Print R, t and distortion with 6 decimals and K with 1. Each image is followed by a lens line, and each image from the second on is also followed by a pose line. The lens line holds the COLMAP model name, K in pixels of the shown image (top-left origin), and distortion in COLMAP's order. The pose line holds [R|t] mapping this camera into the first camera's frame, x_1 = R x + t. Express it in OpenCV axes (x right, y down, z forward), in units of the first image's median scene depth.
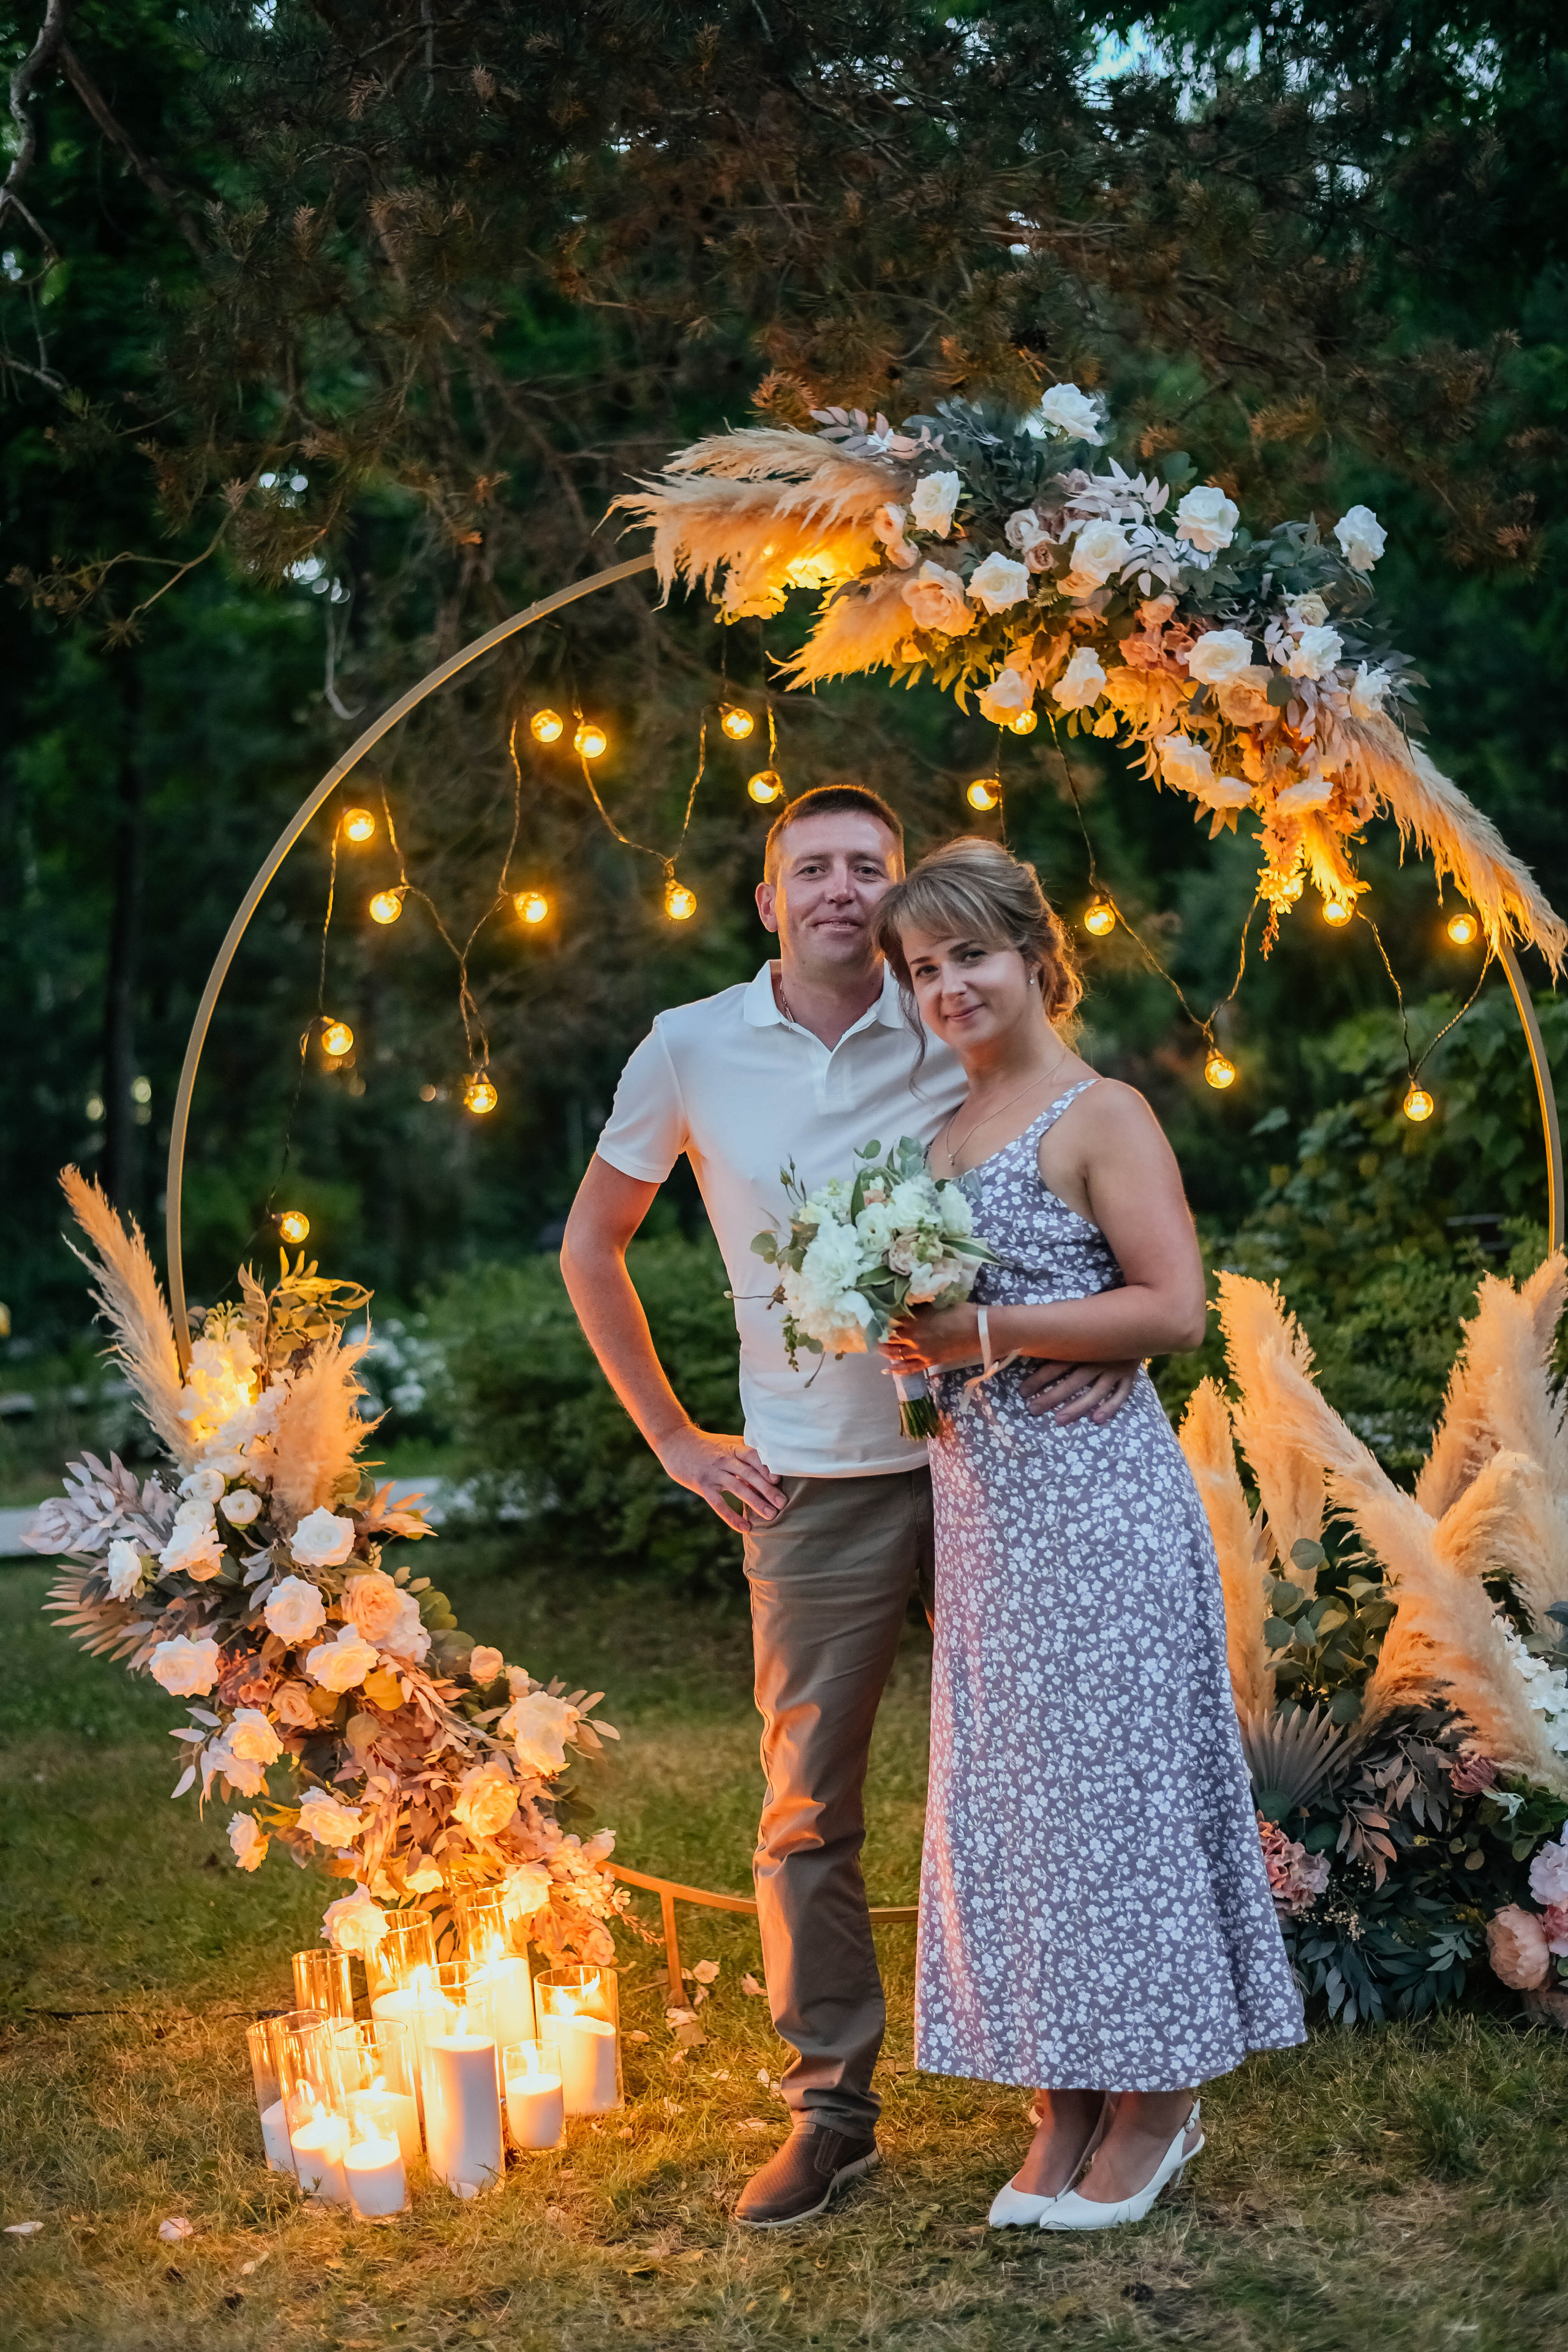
lens RADIAL K [[3413.1, 0, 772.6], [0, 3413.1, 1181.1], [0, 0, 1]] dist [-0.119693, 0.106474]
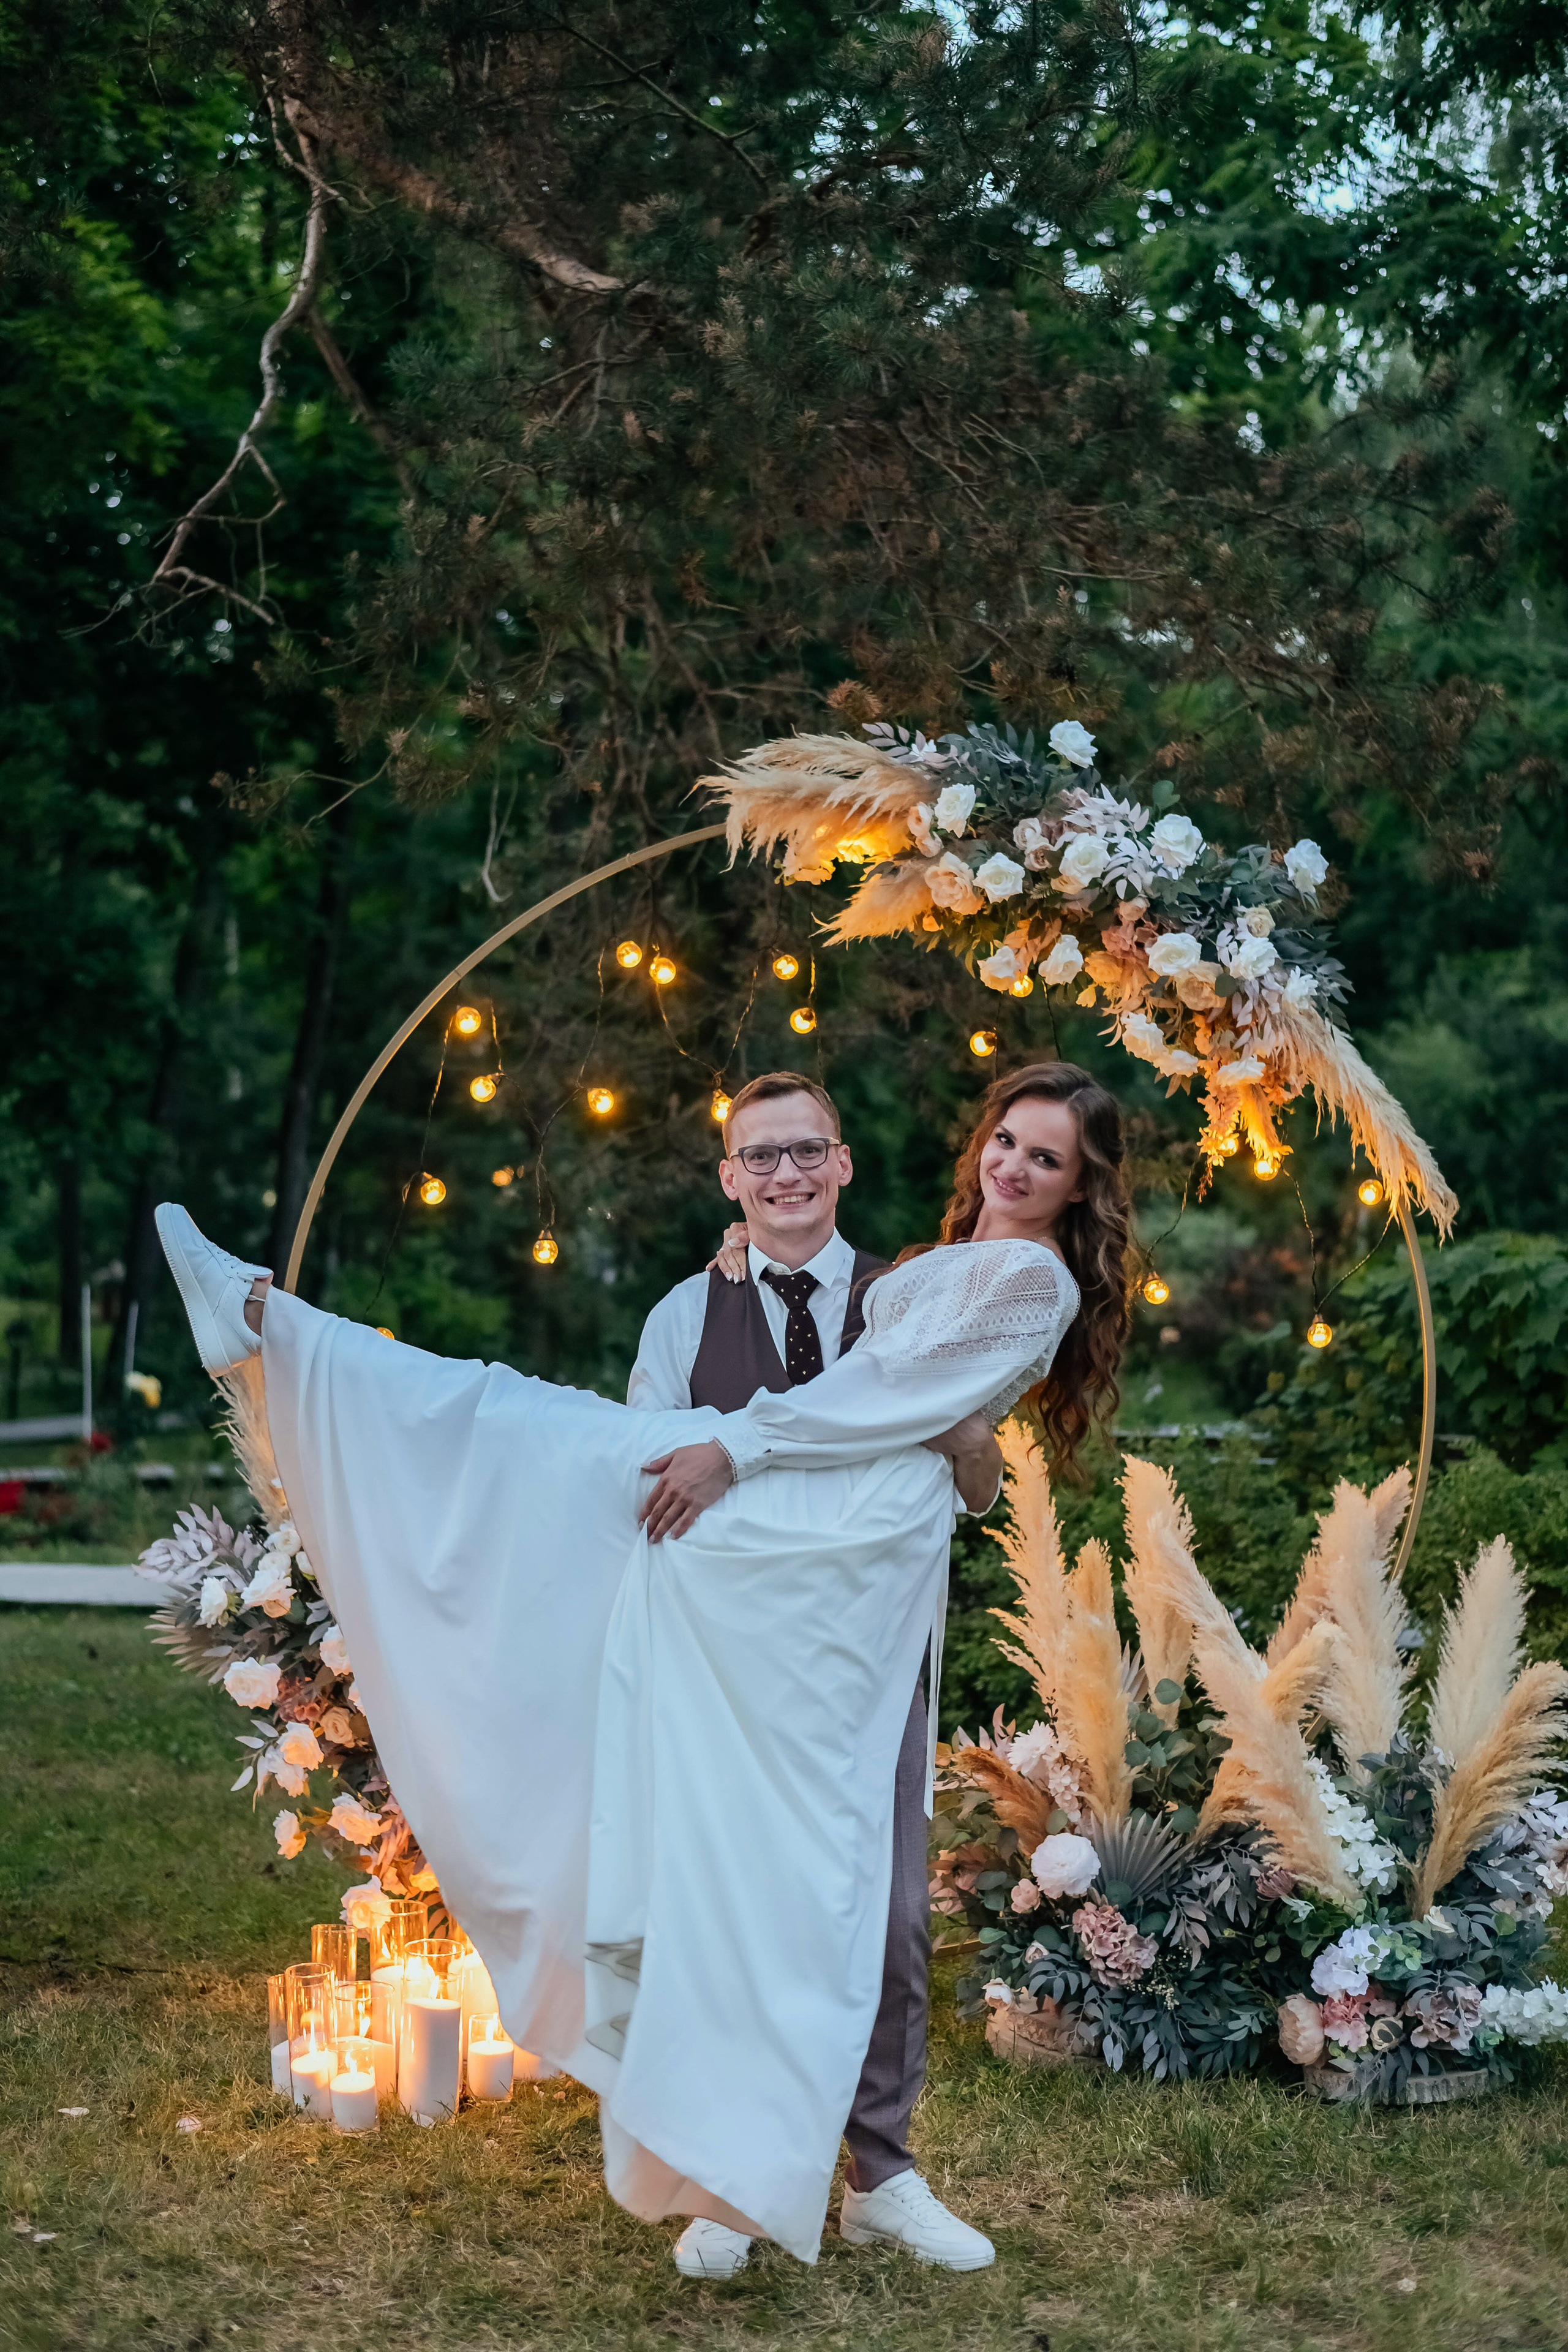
lens RADIAL K [[3413.1, 0, 772.6], [0, 3413.1, 1181.1], [0, 0, 1]] dist [-0.119693, 0.106474]
pose [[0.993608, 0.099903, -0.052556, 0.059108], [-0.102039, 0.993989, -0.039667, -0.009351], [0.048277, 0.044777, 0.997830, -0.224169]]
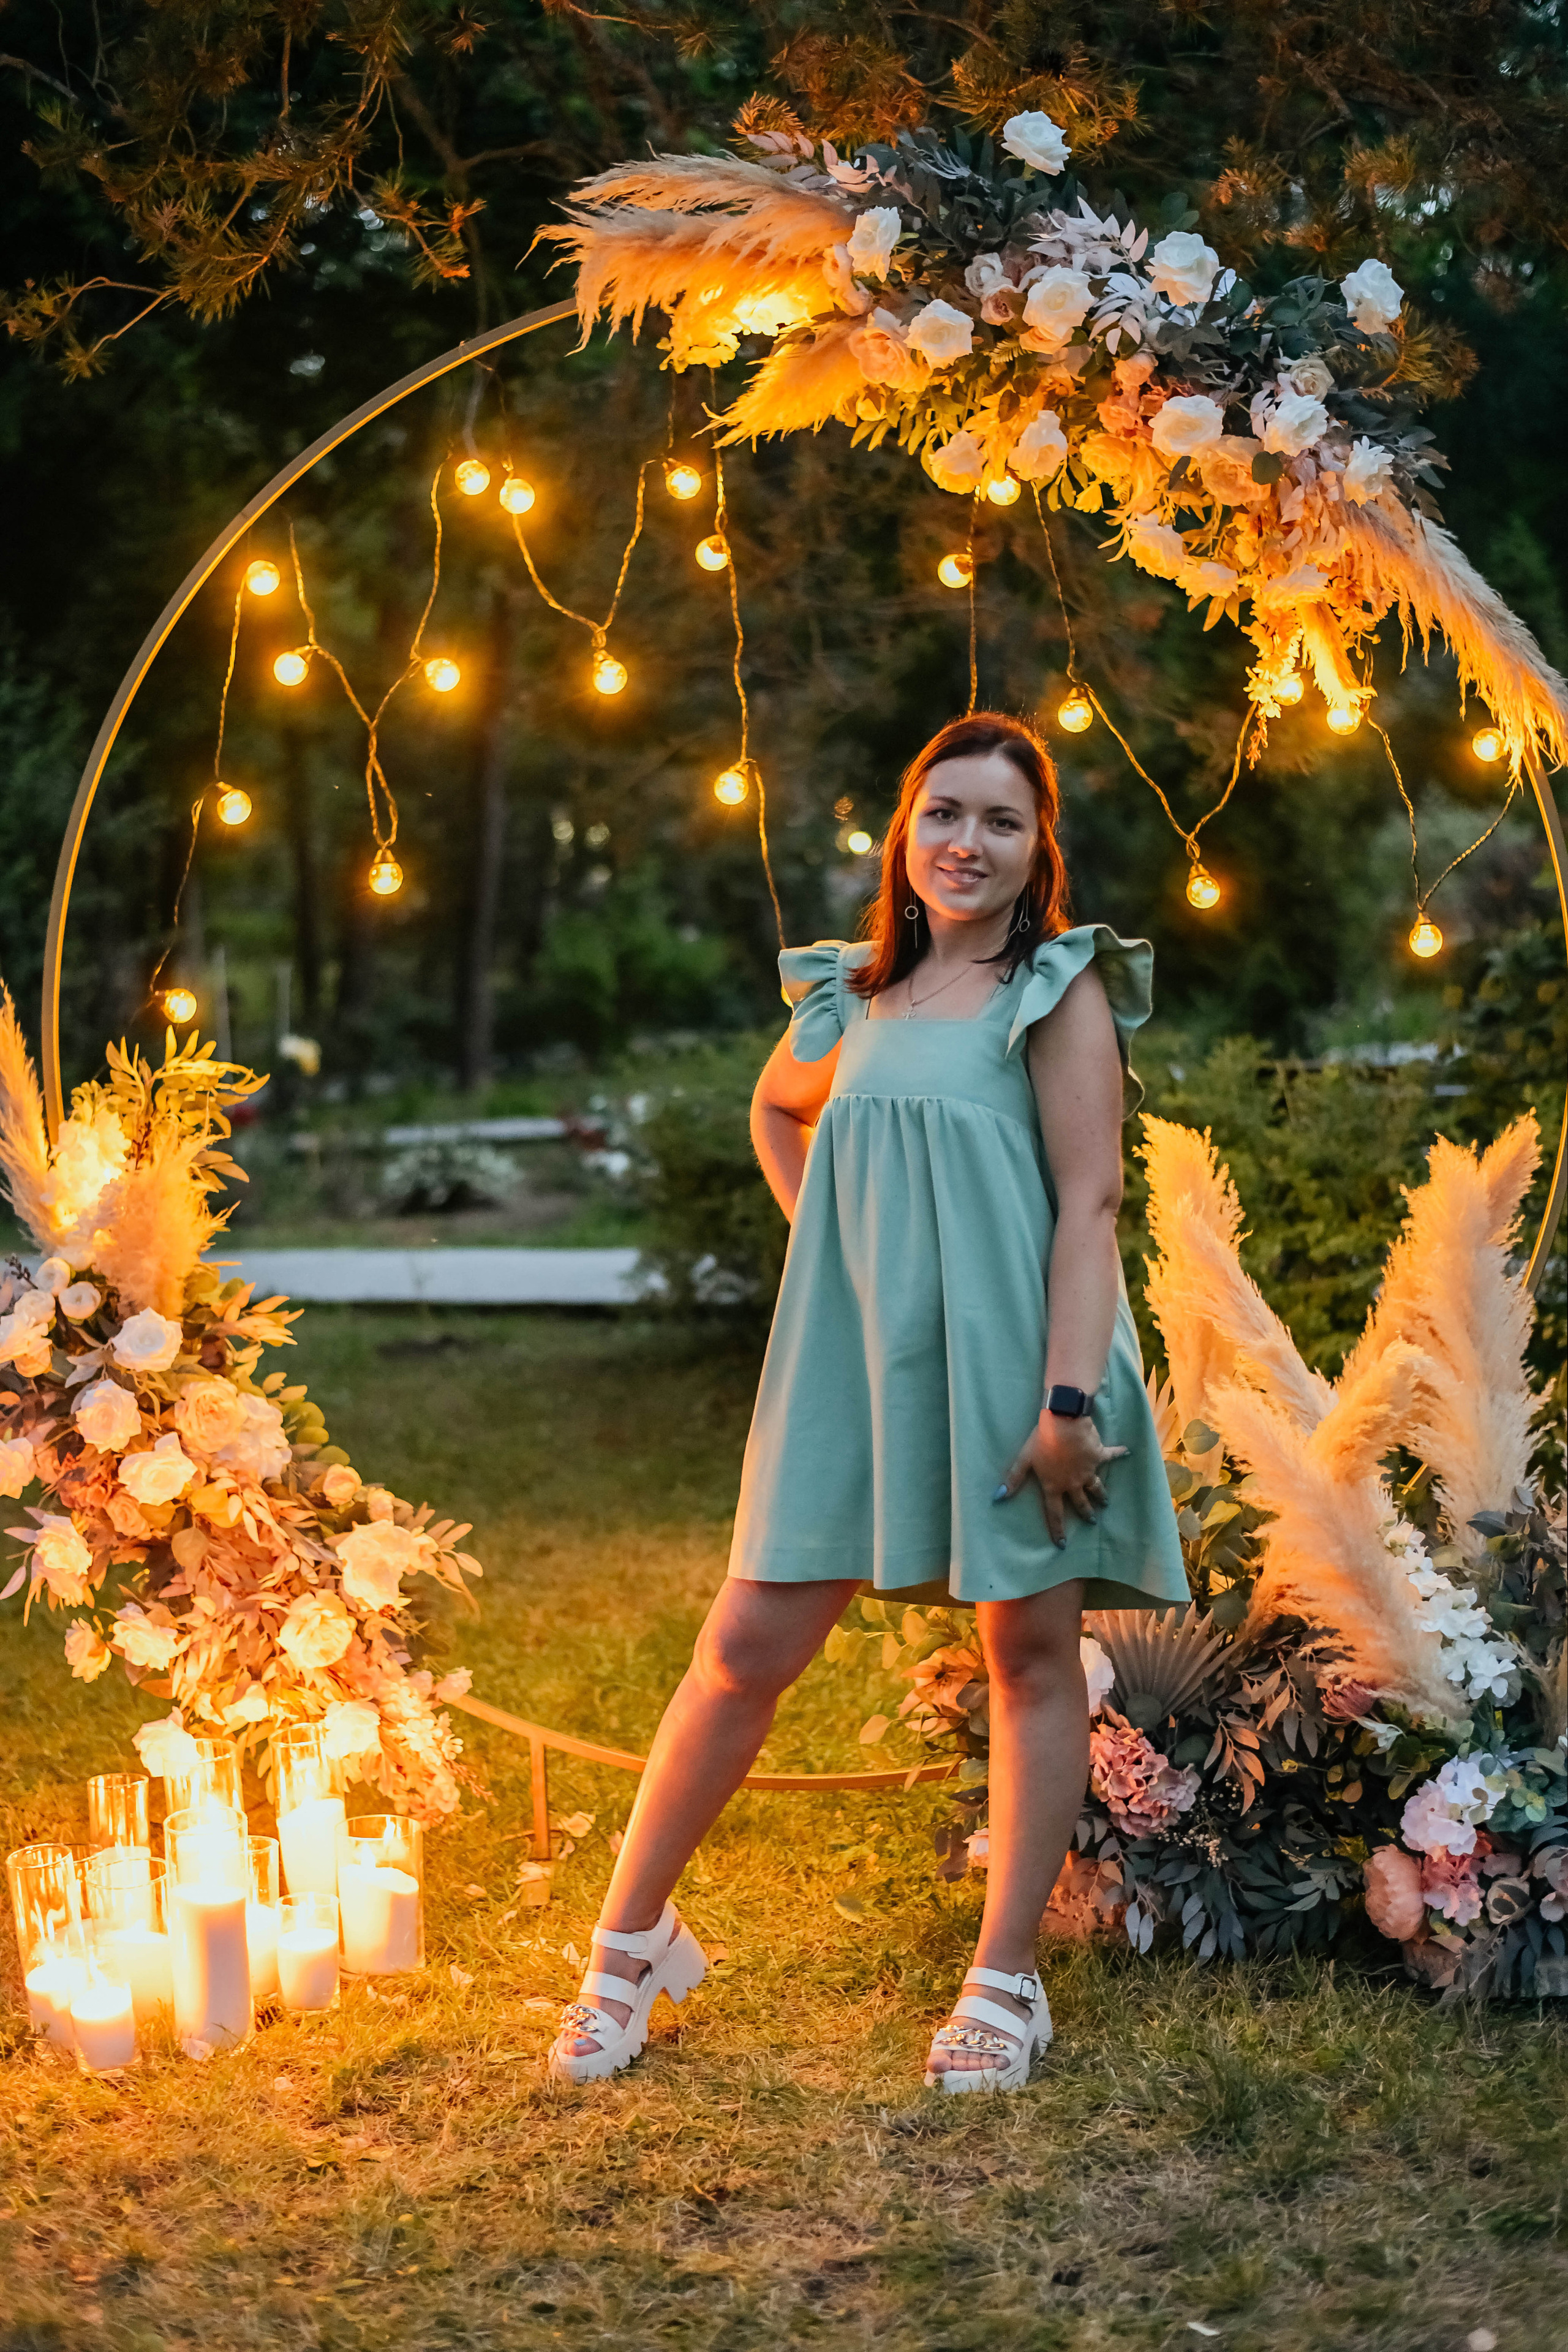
lens RADIAL K [[3413.1, 0, 772.6], [0, 3413.1, 1181.1], [0, 0, 1]] dist [-0.119693, 0.106474]
pose [[0.988974, 0.063829, -0.133628, 0.152288], [-0.054157, 0.995726, 0.074805, -0.017717], [0.137832, -0.066744, 0.988204, 0.094135]]
